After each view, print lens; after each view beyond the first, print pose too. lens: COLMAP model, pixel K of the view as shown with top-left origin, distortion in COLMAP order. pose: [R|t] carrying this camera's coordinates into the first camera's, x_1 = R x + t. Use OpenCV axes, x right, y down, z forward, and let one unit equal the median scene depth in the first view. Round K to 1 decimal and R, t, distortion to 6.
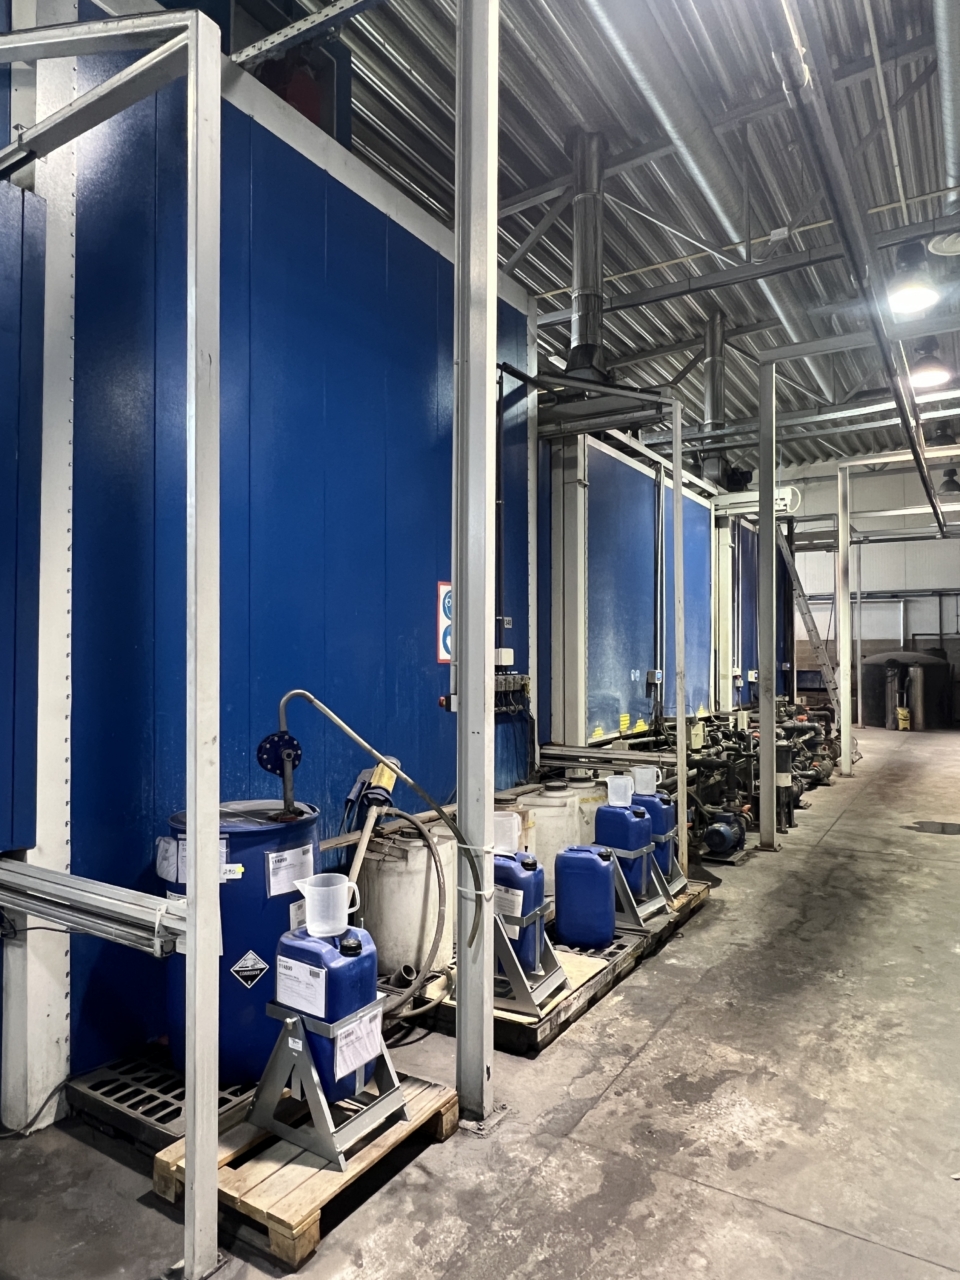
lens RADIAL K [[816.7, 0, 478.1], [0, 816.7, 643.3], [0, 0, 1]] dist [-0.003872, 0.000960]
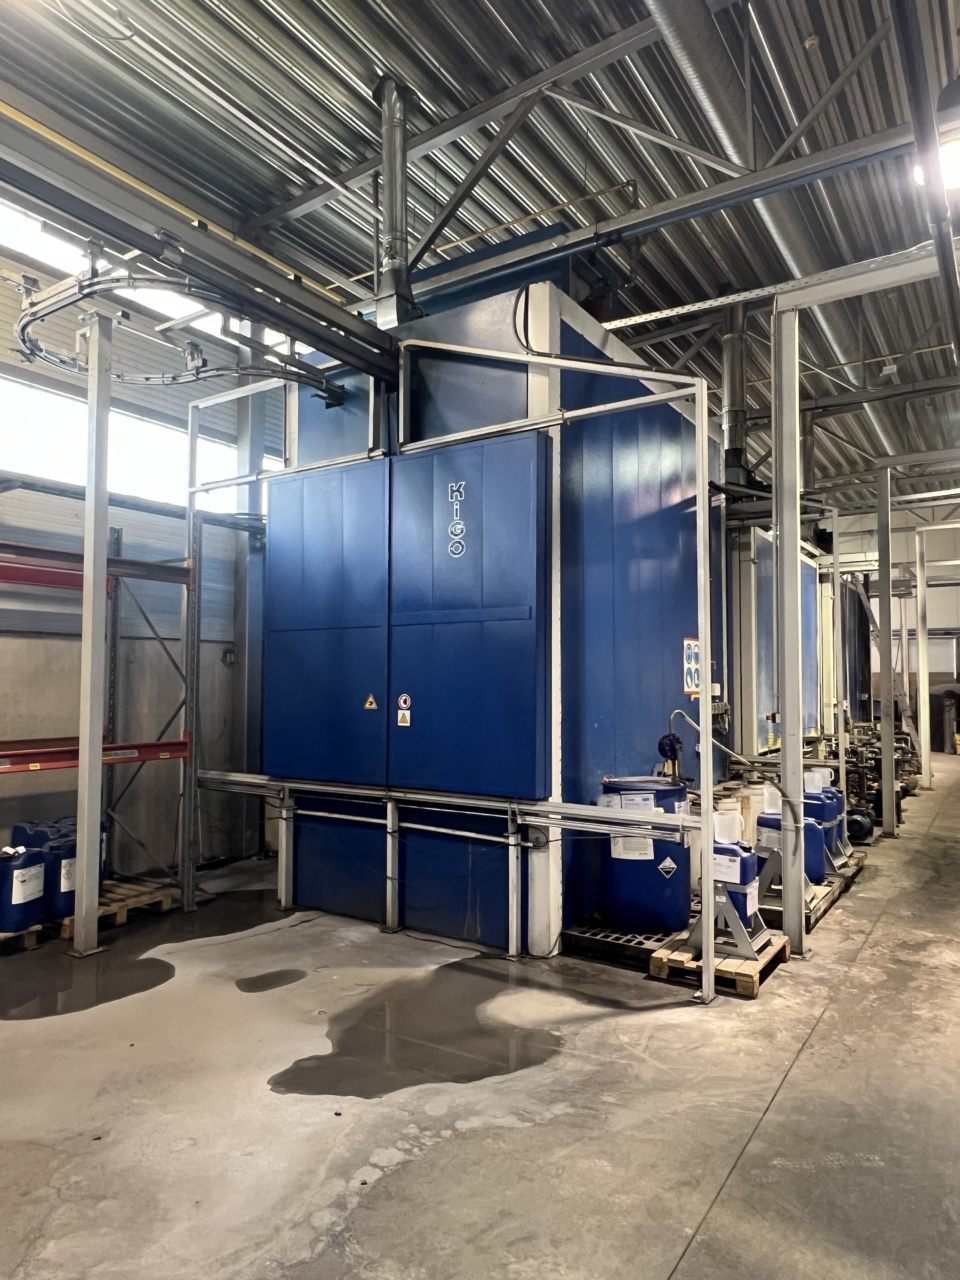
lens RADIAL K [[816.7, 0, 480.4], [0, 816.7, 640.5], [0, 0, 1]] dist [-0.003872, 0.000960]
pose [[0.999682, 0.003159, -0.025018, -0.433244], [-0.004103, 0.999278, -0.037783, -0.016652], [0.024881, 0.037874, 0.998973, -0.538241]]
